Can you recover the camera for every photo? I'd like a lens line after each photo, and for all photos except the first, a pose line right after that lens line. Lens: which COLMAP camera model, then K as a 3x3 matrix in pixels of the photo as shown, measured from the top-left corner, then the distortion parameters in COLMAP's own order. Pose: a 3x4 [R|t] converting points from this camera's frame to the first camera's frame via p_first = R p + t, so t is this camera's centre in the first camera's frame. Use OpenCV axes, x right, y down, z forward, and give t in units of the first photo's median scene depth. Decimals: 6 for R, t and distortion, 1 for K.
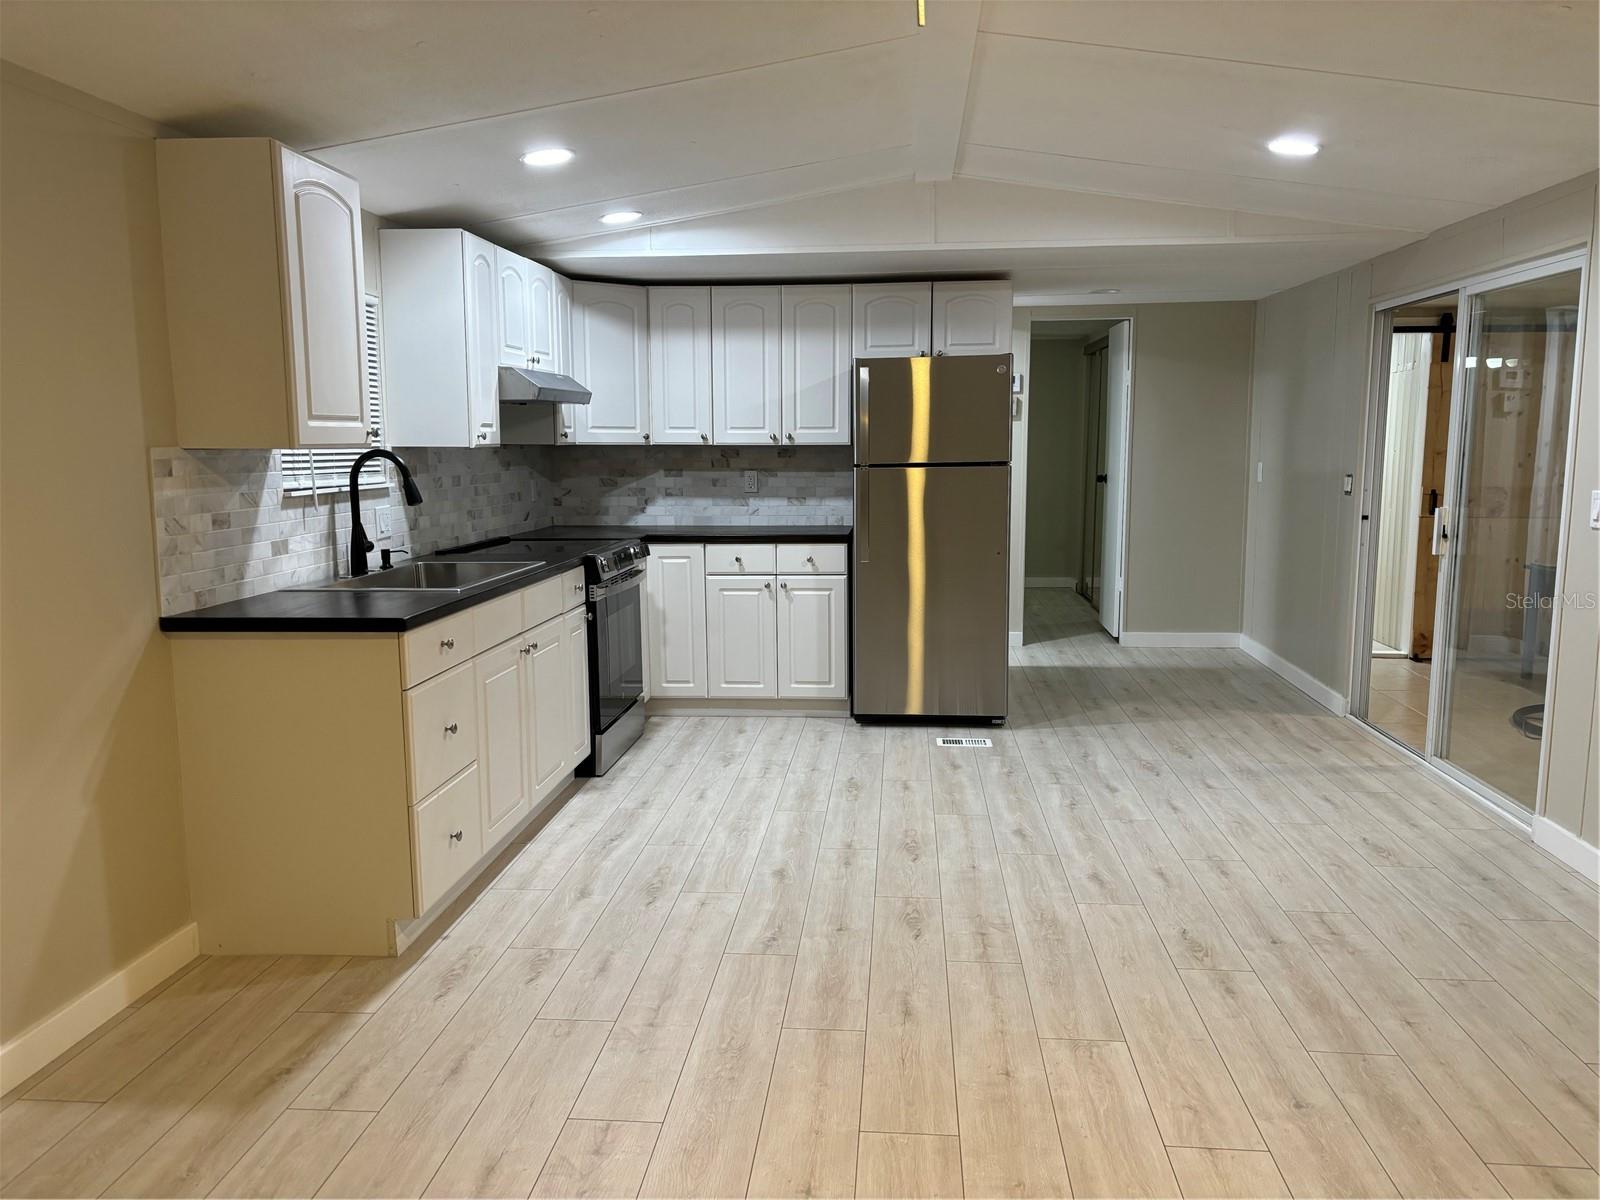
lens RADIAL K [[1202.3, 0, 800.0], [0, 1202.3, 600.0], [0, 0, 1]] dist [0.071907, -0.116025]
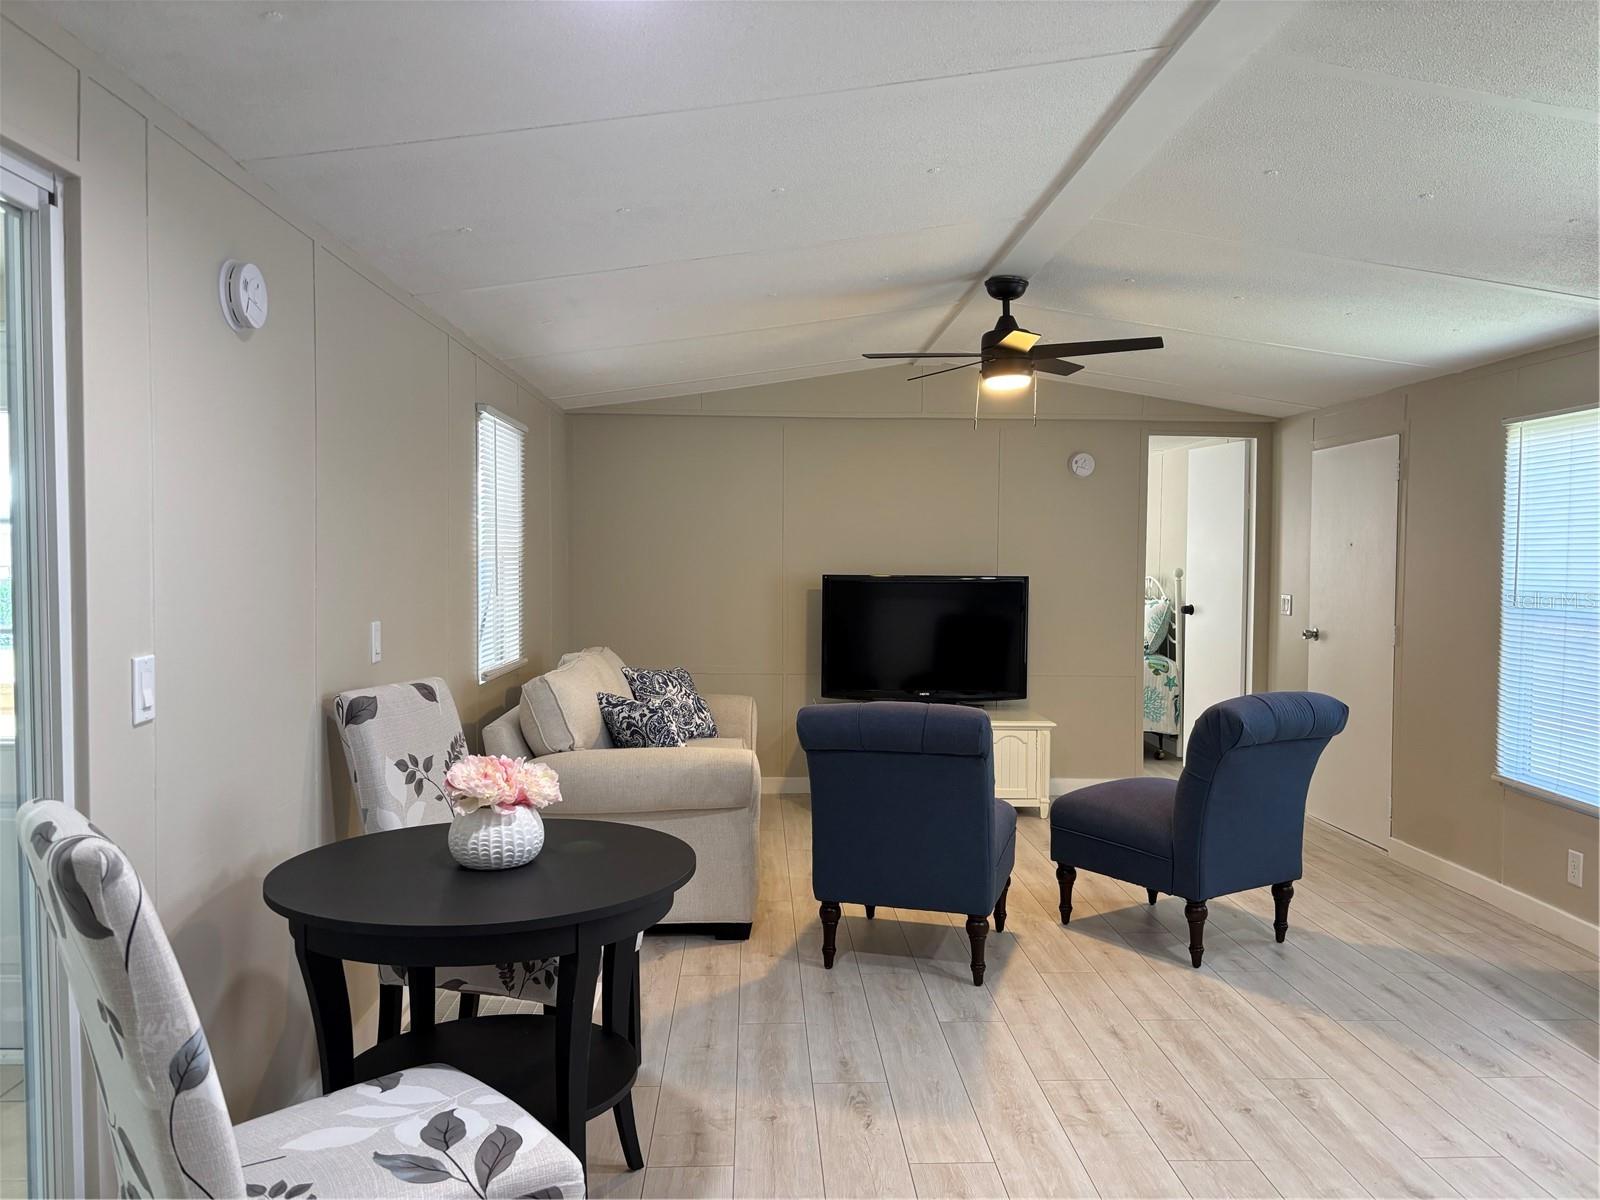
lens RADIAL K [[1214.2, 0, 803.5], [0, 1214.2, 605.4], [0, 0, 1]] dist [0.051920, -0.058686]
pose [[-0.991526, 0.003925, -0.129849, 0.341051], [-0.018861, 0.984603, 0.173782, -0.175865], [0.128532, 0.174759, -0.976186, 1.281273]]
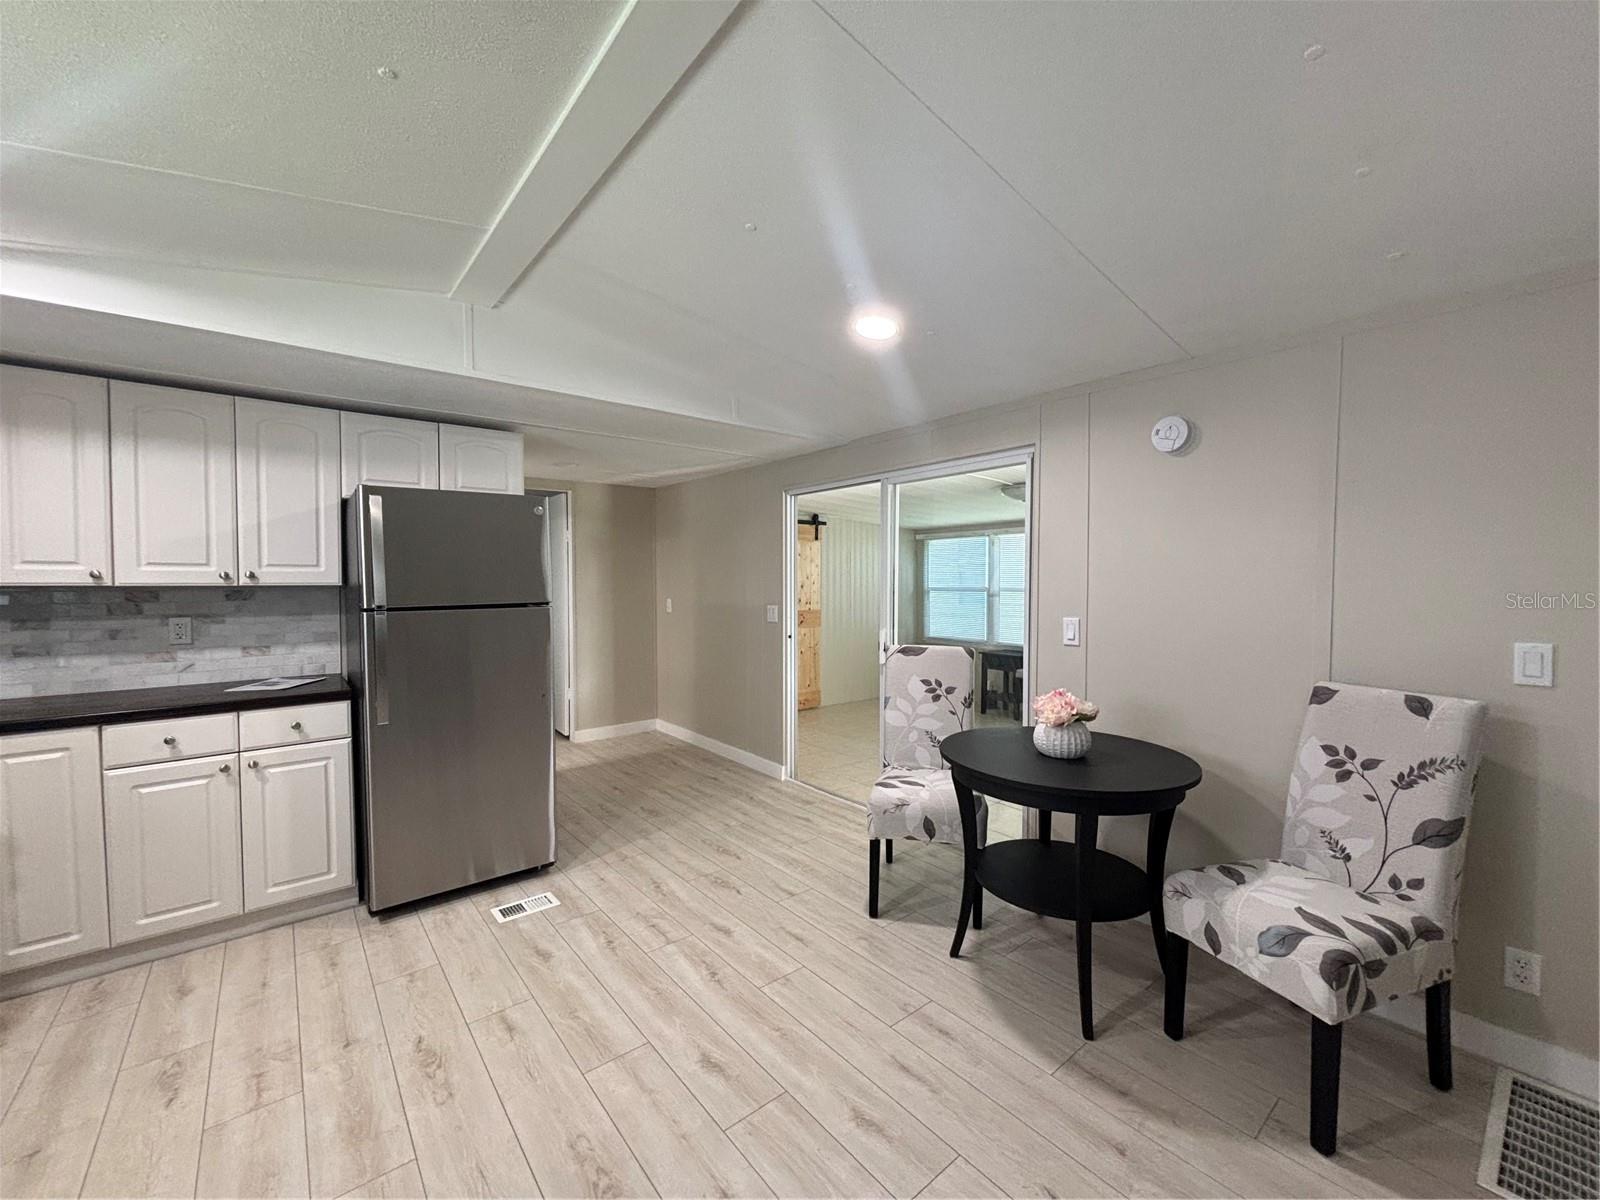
lens RADIAL K [[647.8, 0, 804.9], [0, 647.8, 597.5], [0, 0, 1]] dist [-0.000234, 0.000235]
pose [[0.713000, -0.015145, 0.701001, -0.063368], [0.091809, 0.993176, -0.071923, -0.070388], [-0.695128, 0.115639, 0.709525, 0.550212]]
